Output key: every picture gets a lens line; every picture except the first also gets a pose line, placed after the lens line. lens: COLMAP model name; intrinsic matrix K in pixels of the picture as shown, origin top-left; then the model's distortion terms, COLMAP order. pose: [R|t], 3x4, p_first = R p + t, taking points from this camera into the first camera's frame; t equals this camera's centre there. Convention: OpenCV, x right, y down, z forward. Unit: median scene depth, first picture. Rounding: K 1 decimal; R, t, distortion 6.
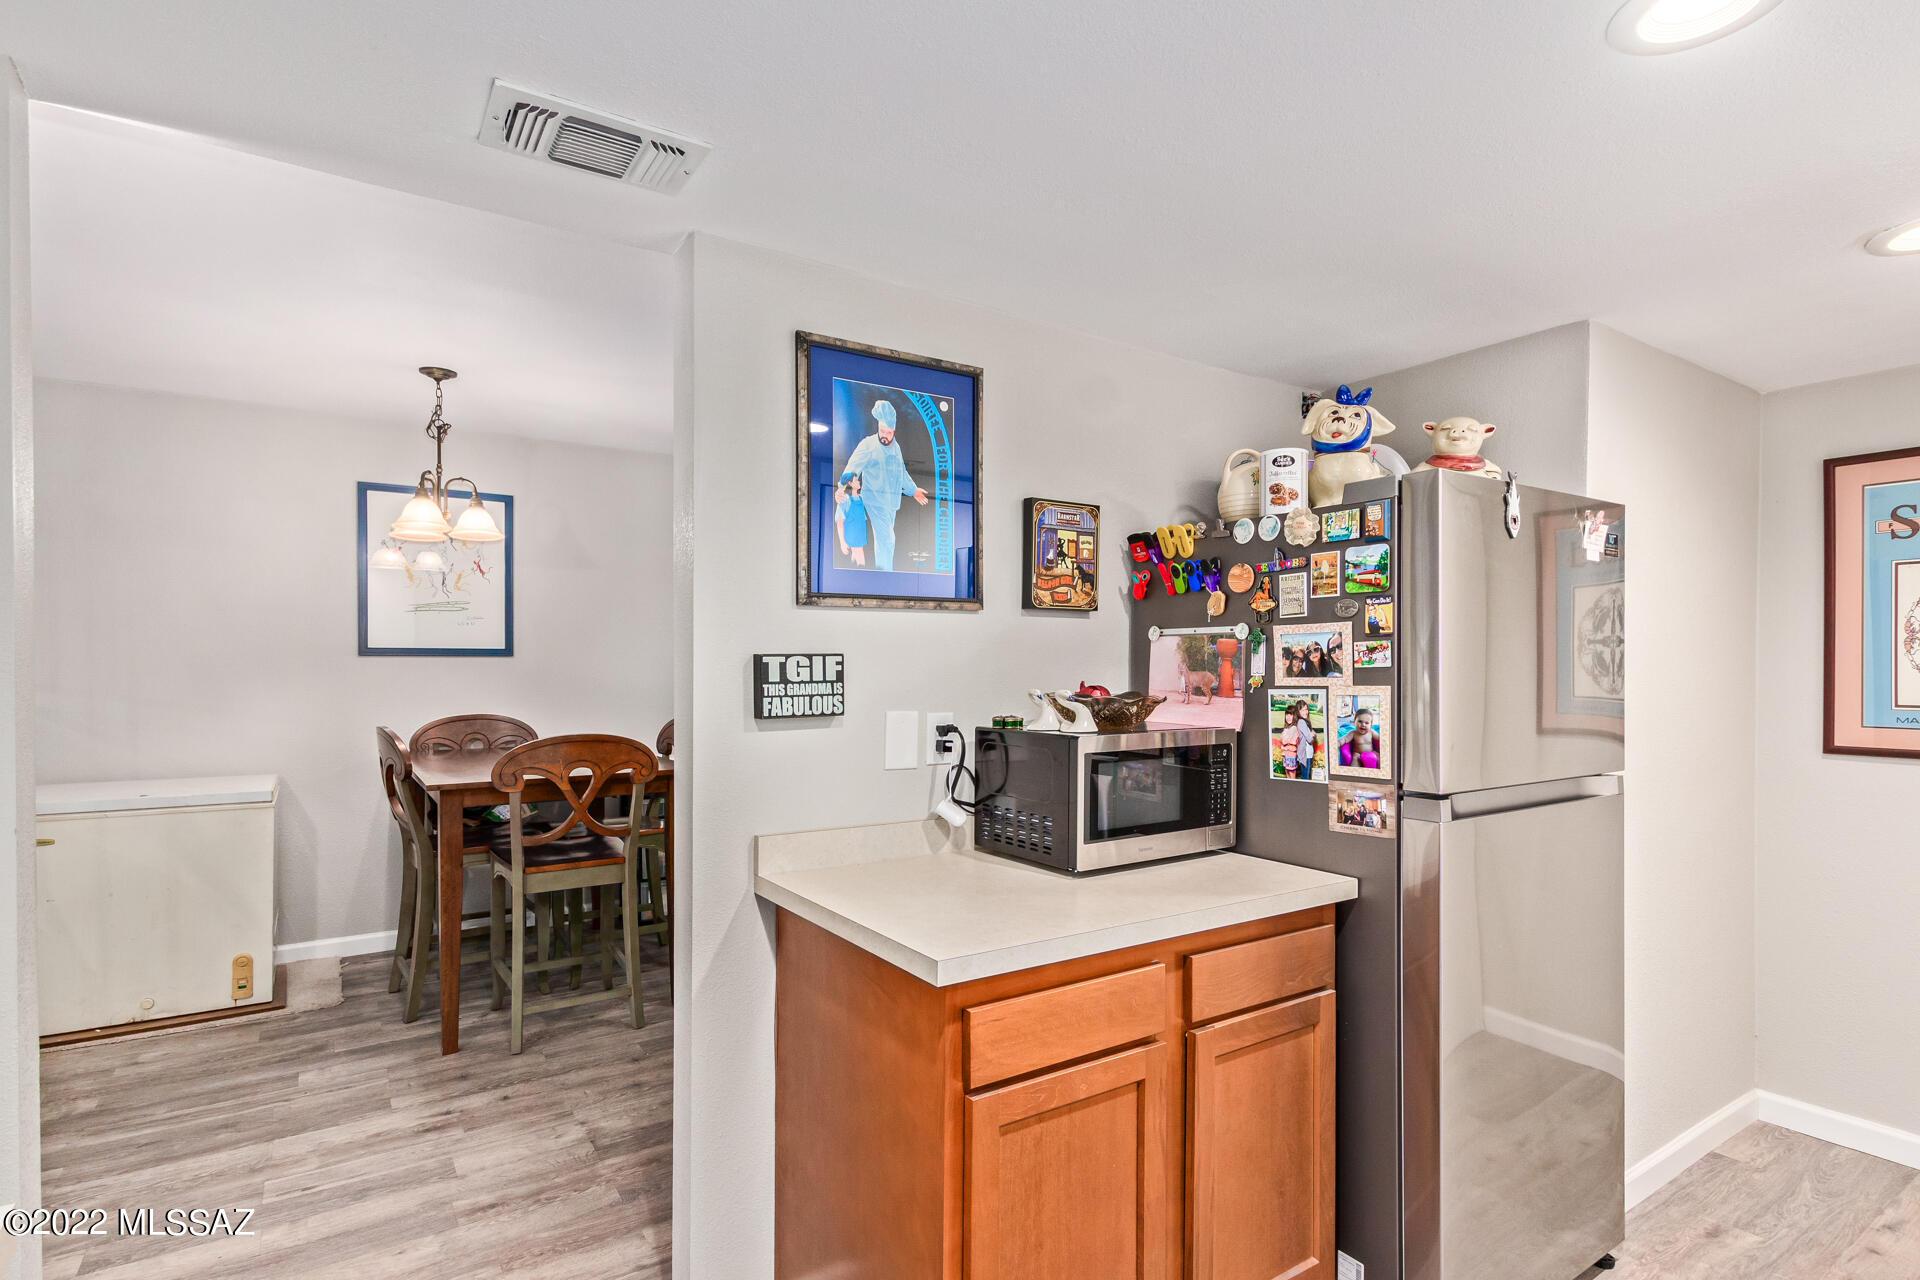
lens RADIAL K [[924.3, 0, 964.1], [0, 924.3, 662.5], [0, 0, 1]] dist [0.002144, -0.000342]
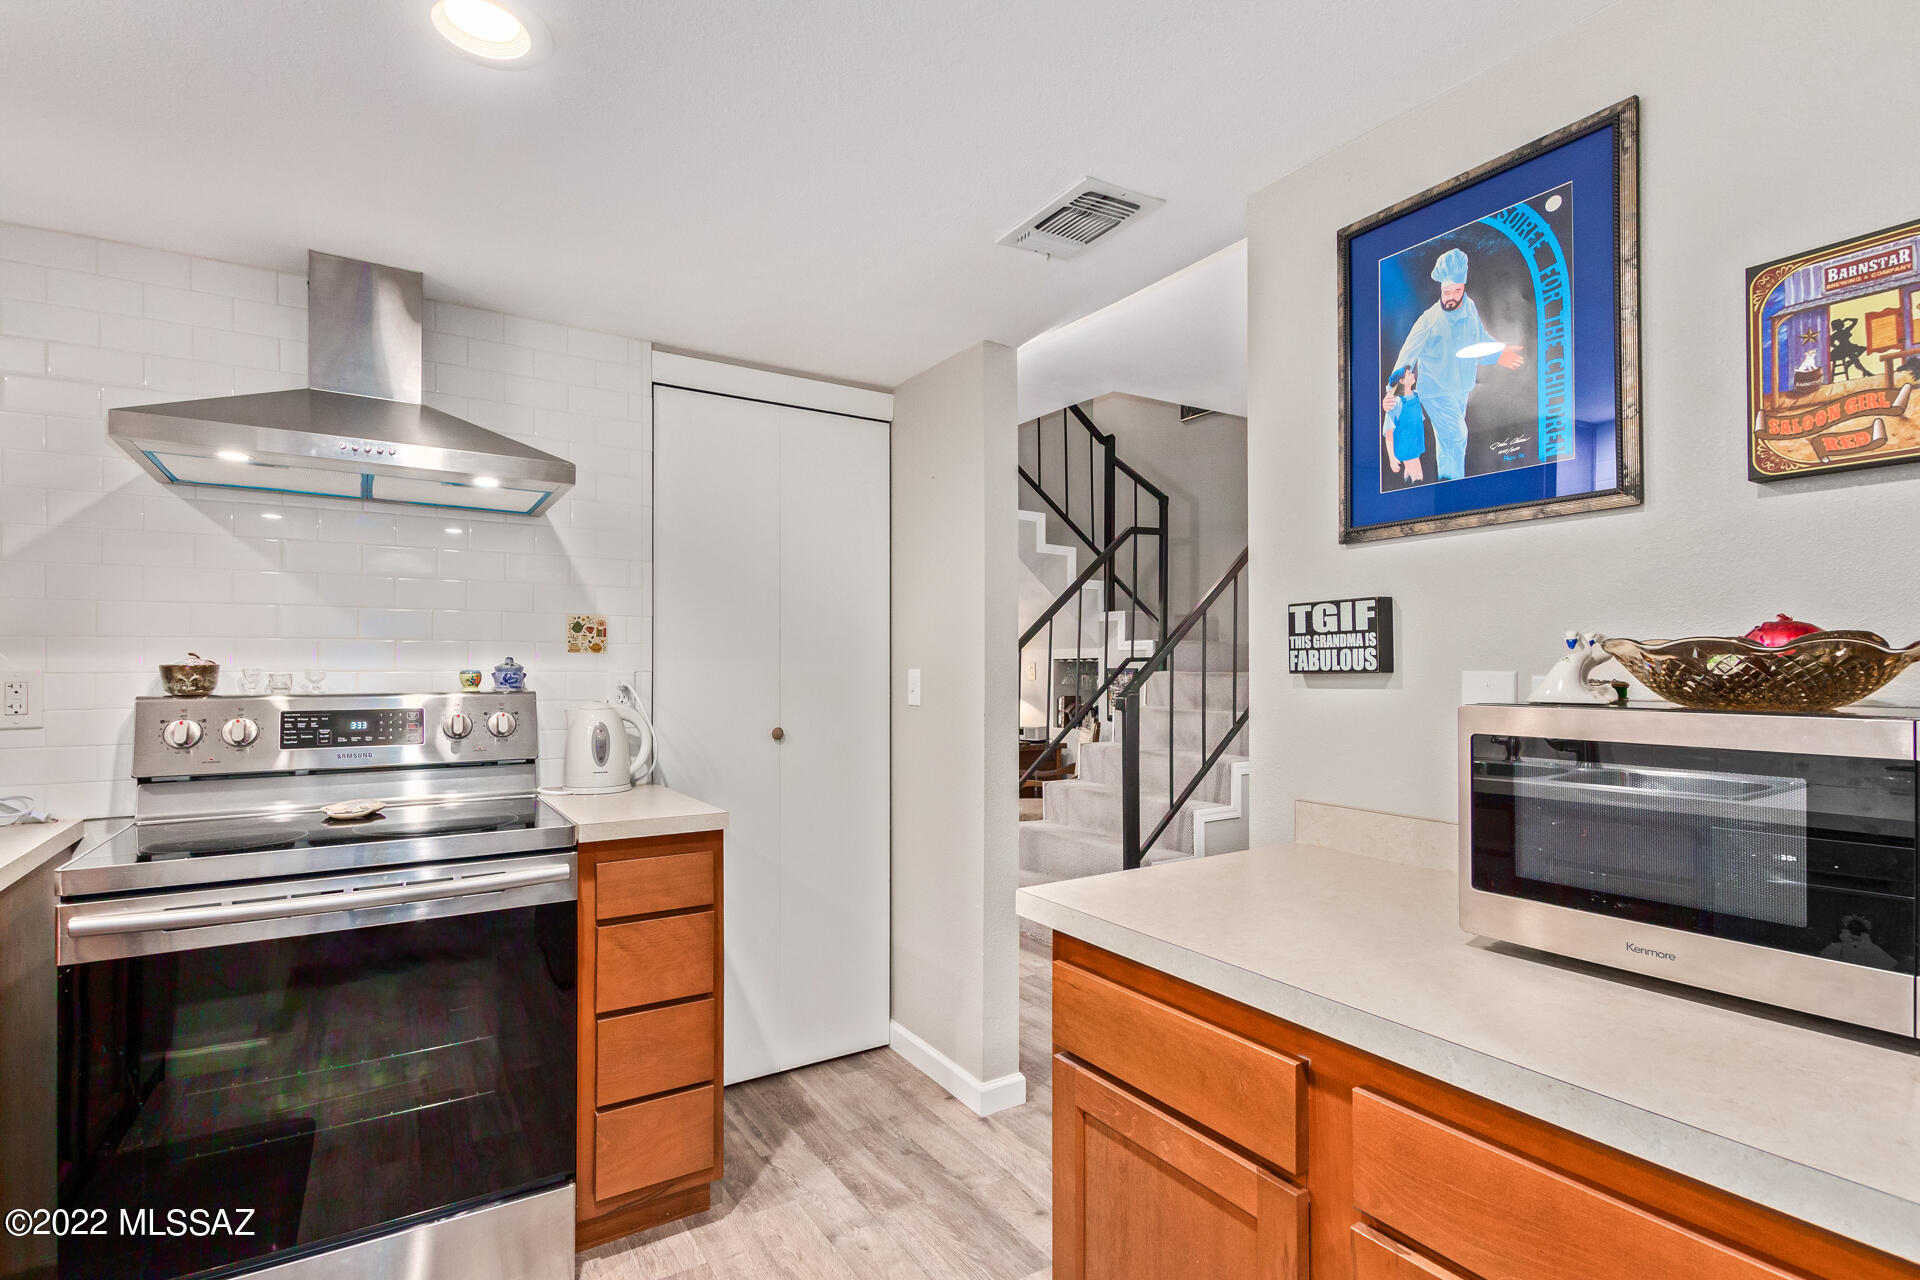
lens RADIAL K [[924.3, 0, 964.1], [0, 924.3, 662.5], [0, 0, 1]] dist [0.002144, -0.000342]
pose [[-0.004766, -0.007174, -0.999963, 0.674104], [0.001772, 0.999973, -0.007183, 0.052732], [0.999987, -0.001806, -0.004753, 0.632447]]
